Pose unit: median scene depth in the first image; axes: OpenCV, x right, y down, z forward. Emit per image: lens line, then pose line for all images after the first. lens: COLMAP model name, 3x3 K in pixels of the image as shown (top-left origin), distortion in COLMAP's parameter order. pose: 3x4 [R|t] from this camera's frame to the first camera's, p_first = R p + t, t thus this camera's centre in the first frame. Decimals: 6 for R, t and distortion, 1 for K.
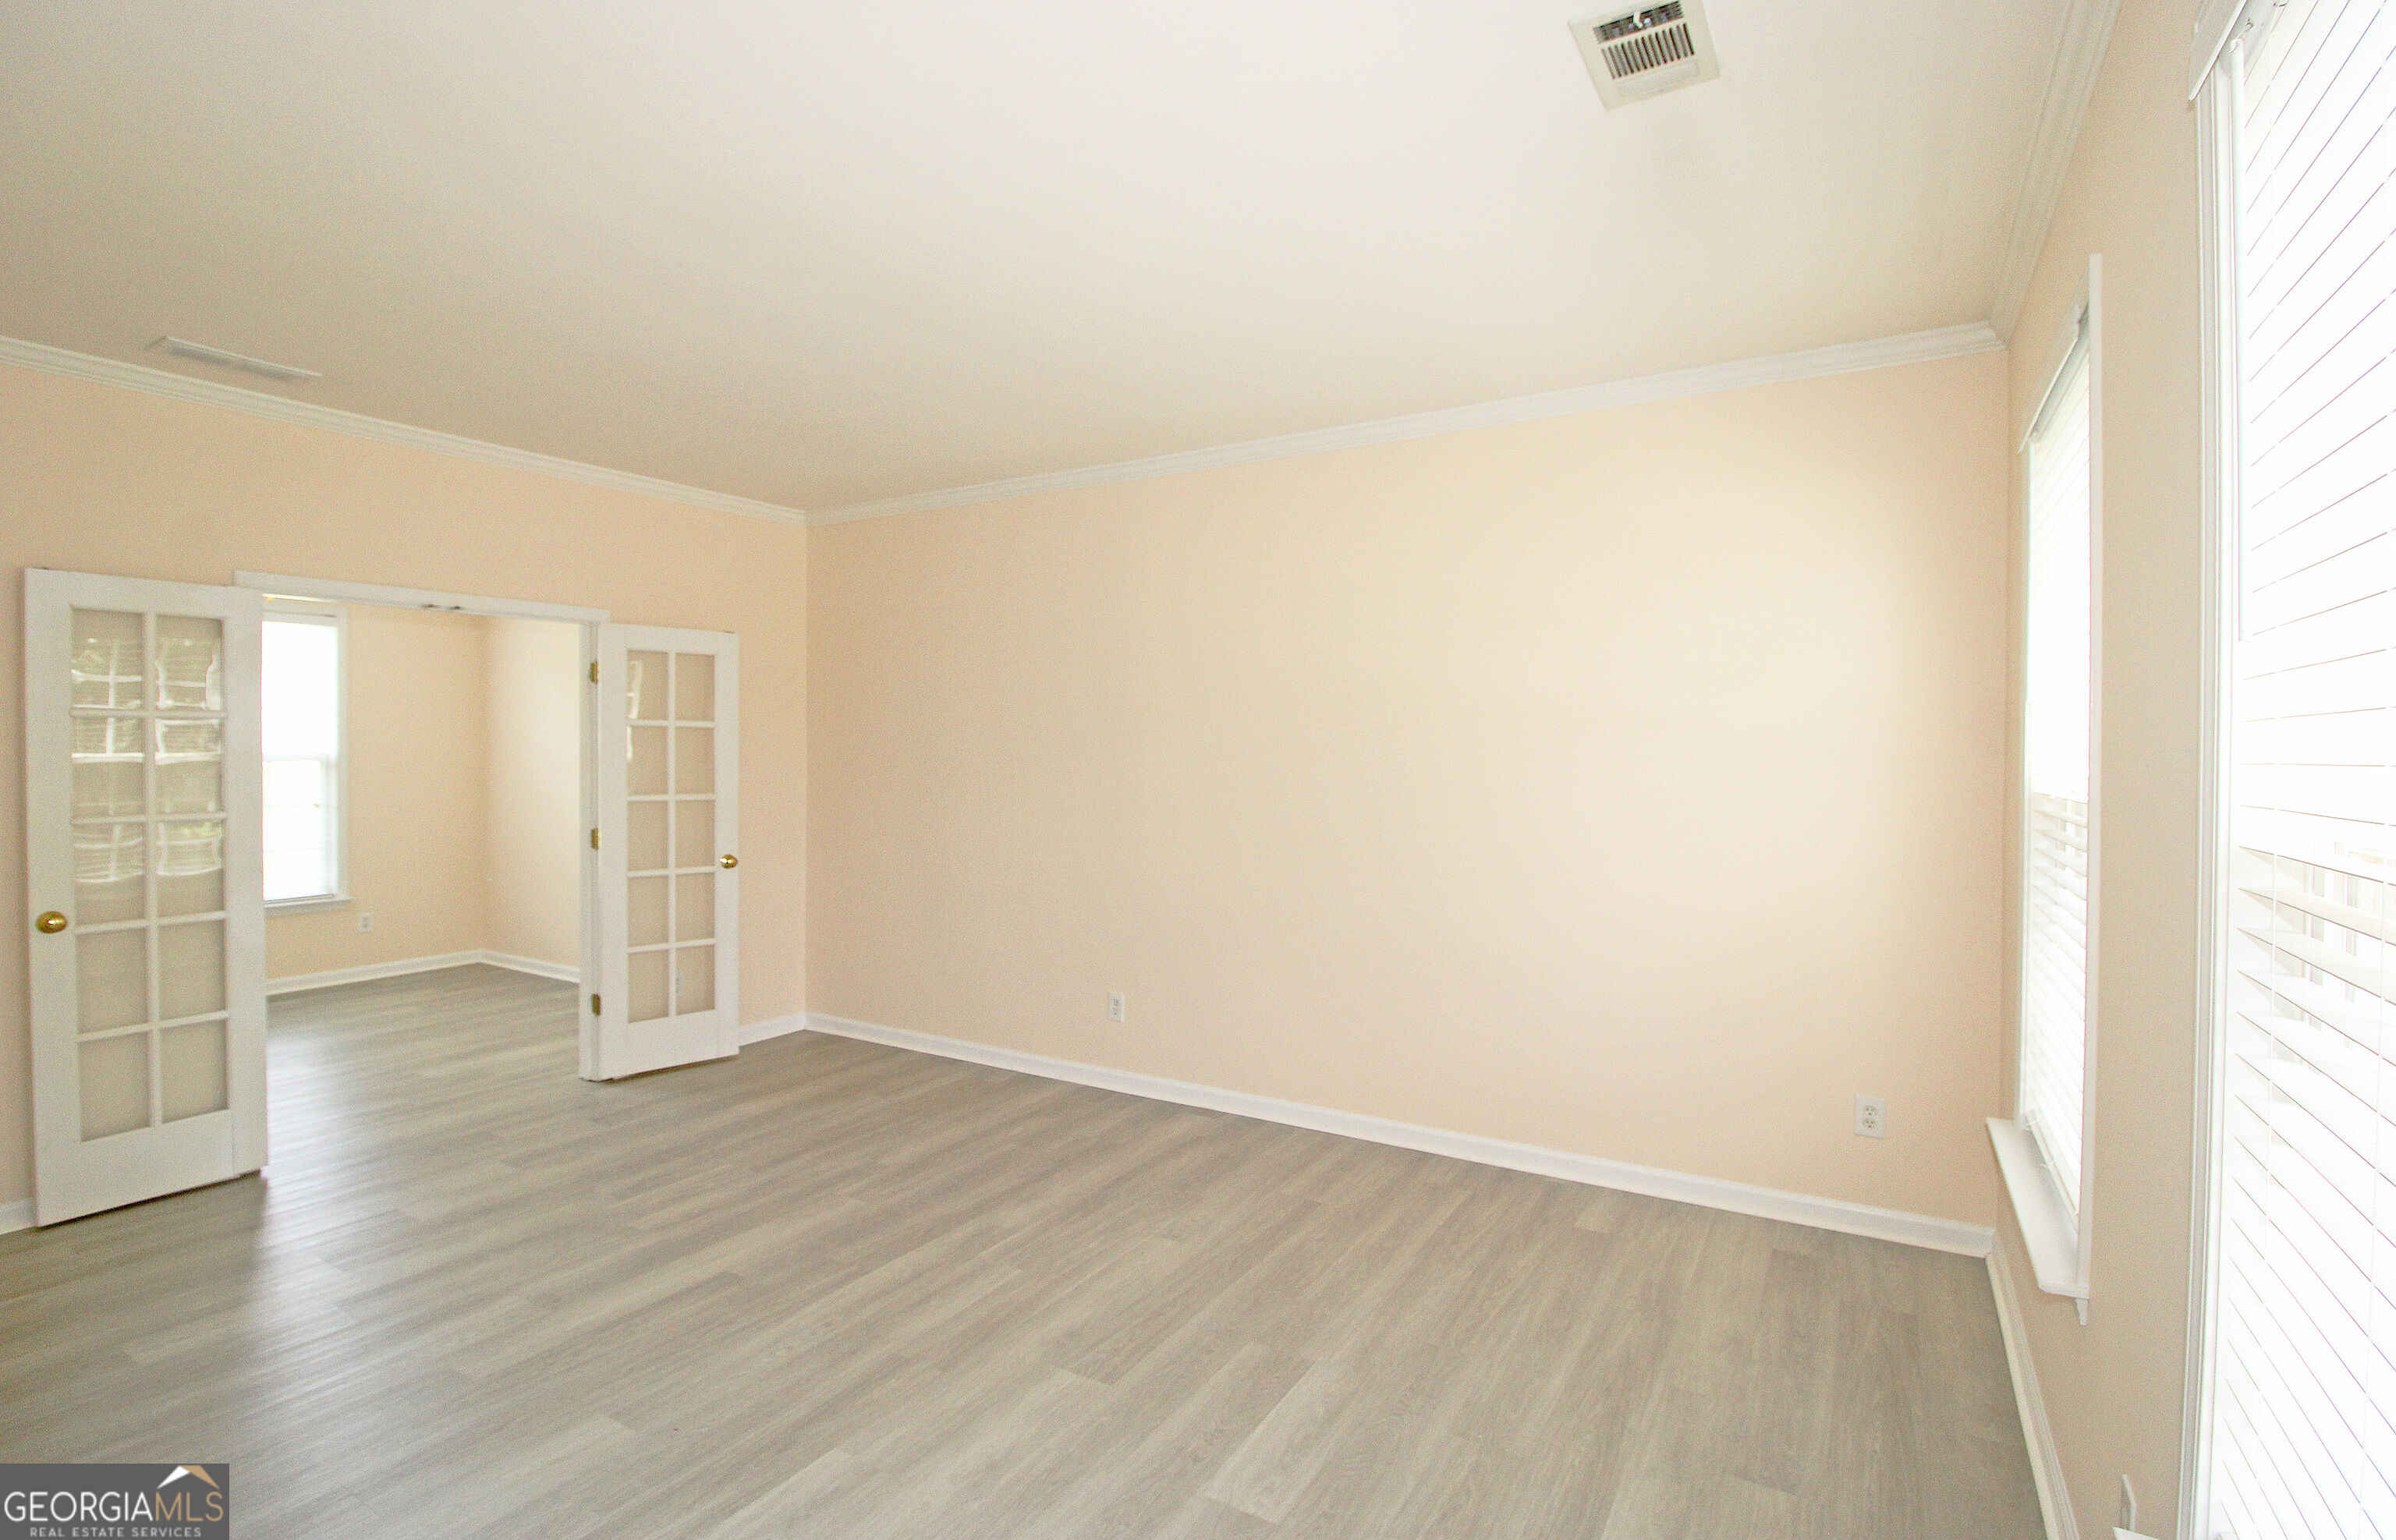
lens RADIAL K [[1113.5, 0, 1217.2], [0, 1113.5, 757.1], [0, 0, 1]] dist [-0.027736, 0.001139]
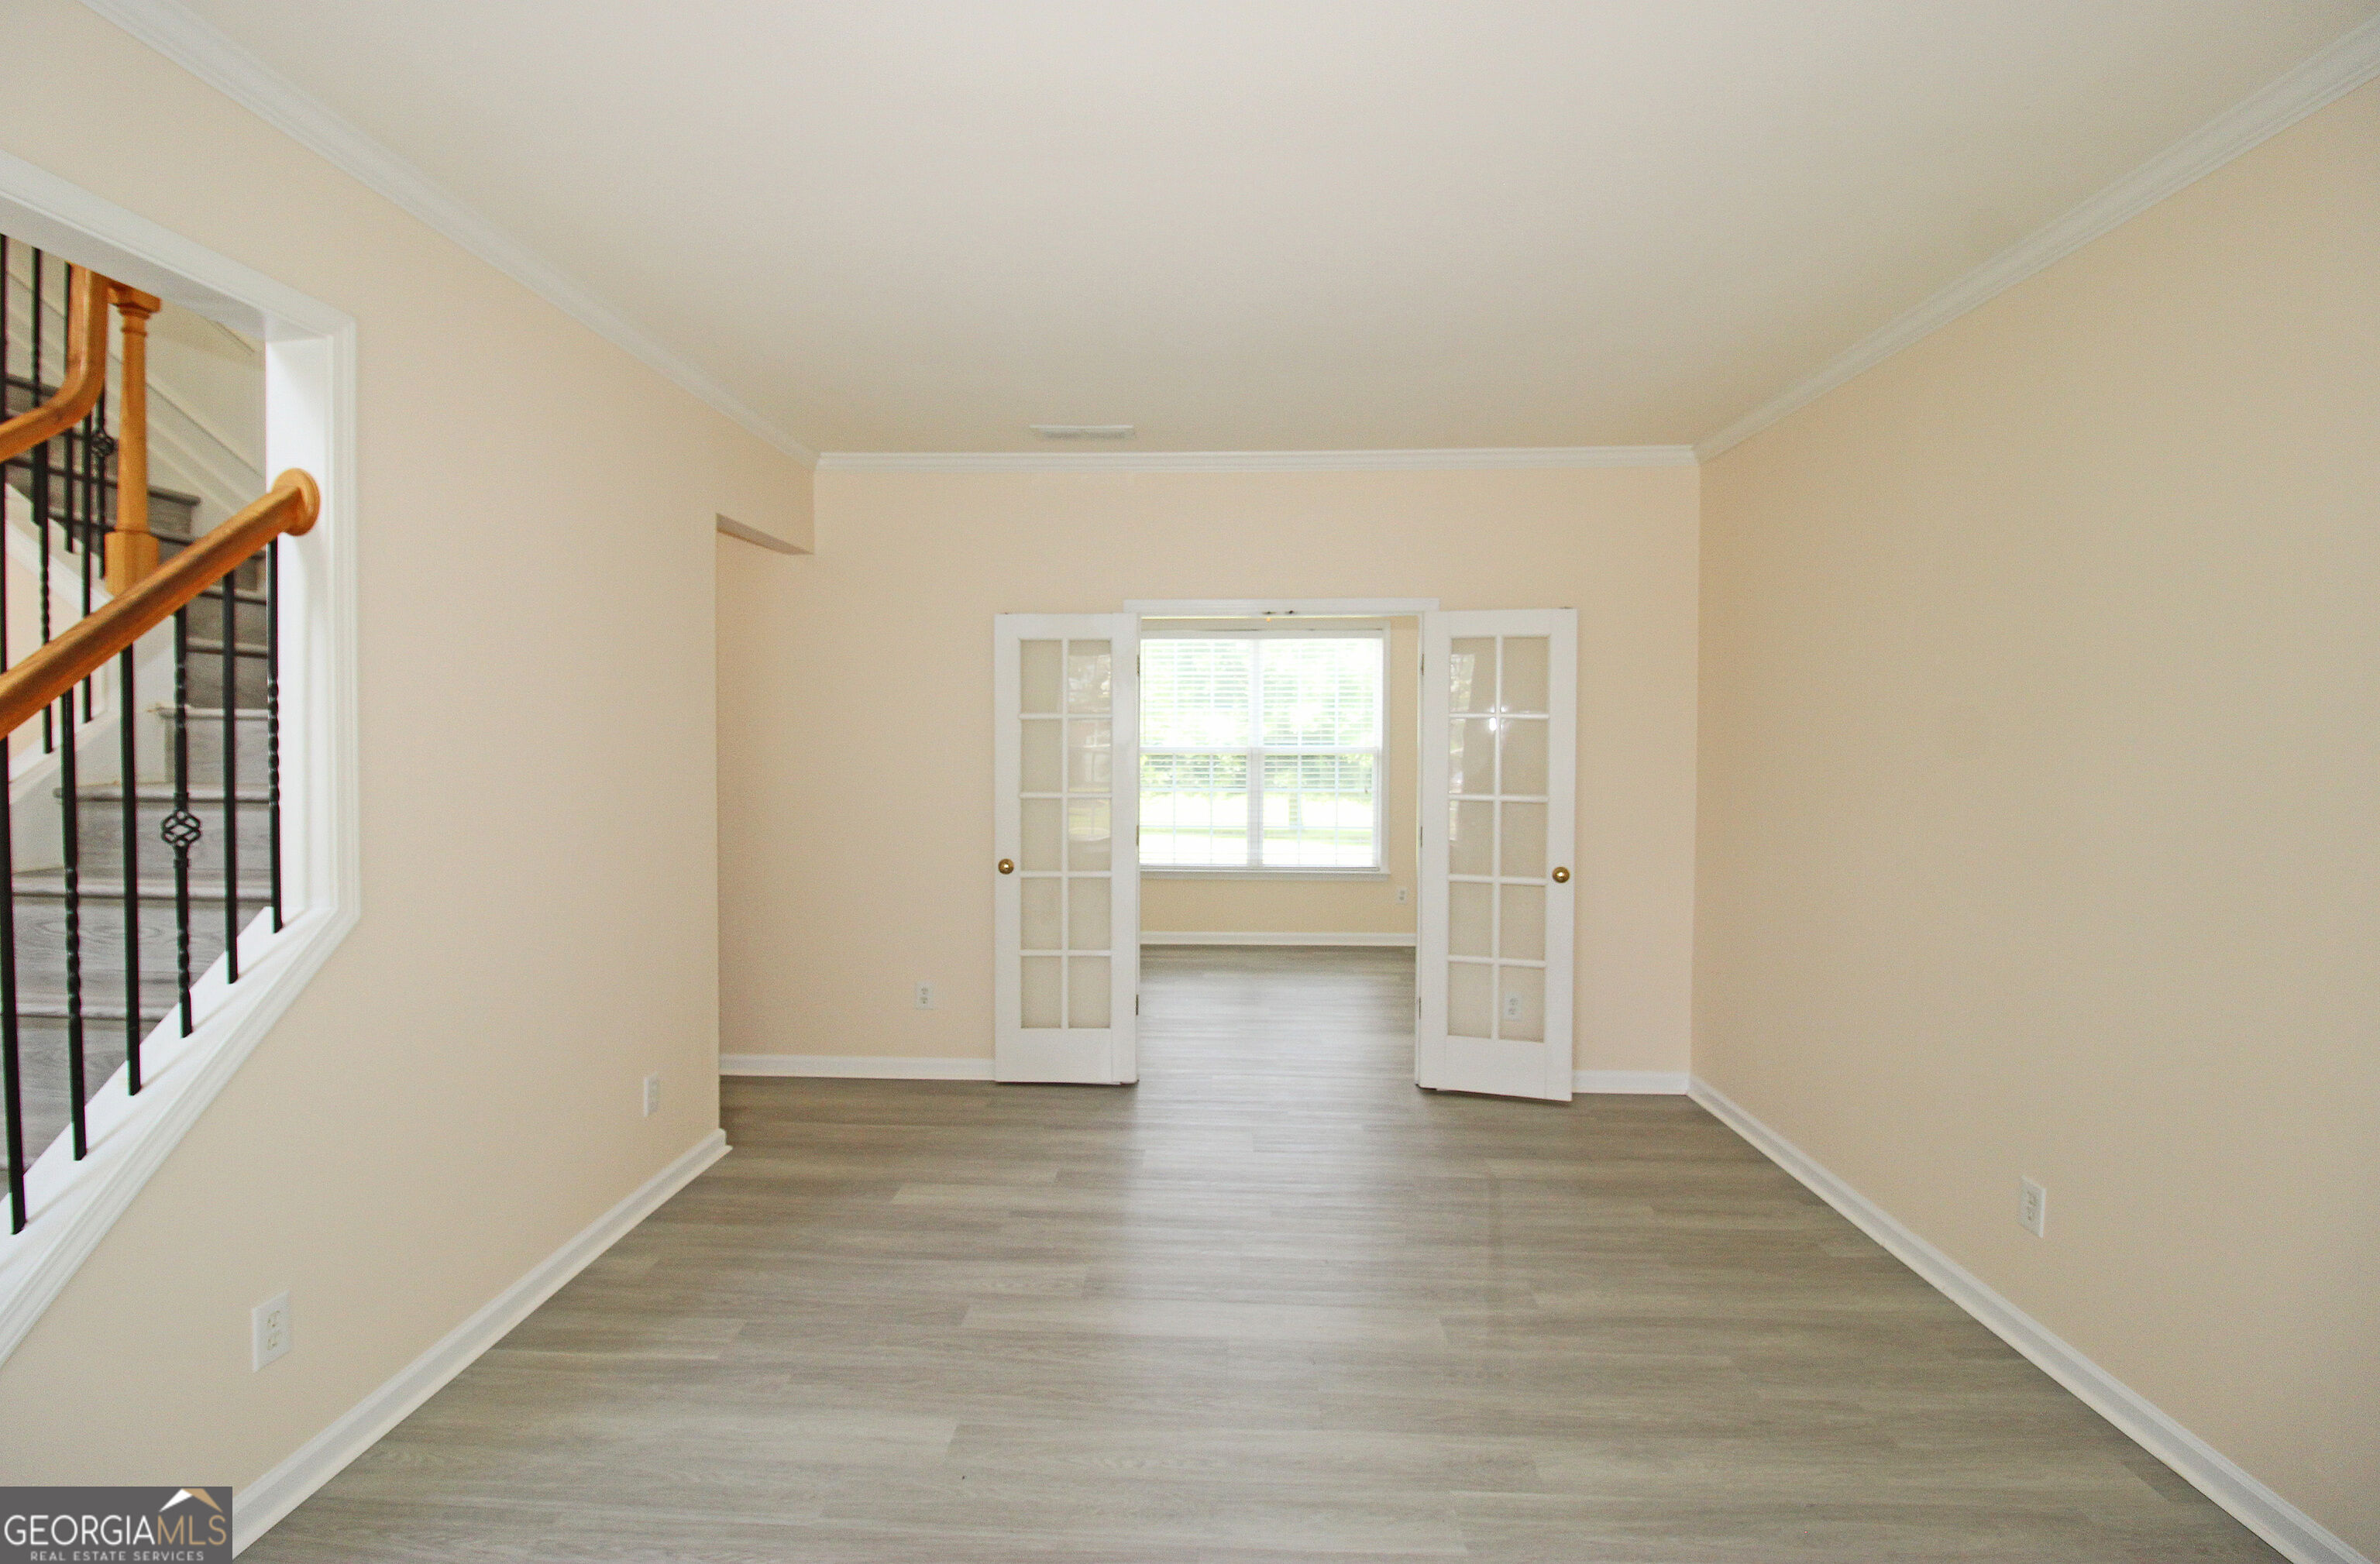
lens RADIAL K [[1124.6, 0, 1171.0], [0, 1124.6, 747.6], [0, 0, 1]] dist [-0.003112, -0.002575]
pose [[0.455665, 0.005731, -0.890133, 0.242656], [-0.008587, 0.999961, 0.002043, -0.004048], [0.890110, 0.006713, 0.455697, 0.407553]]
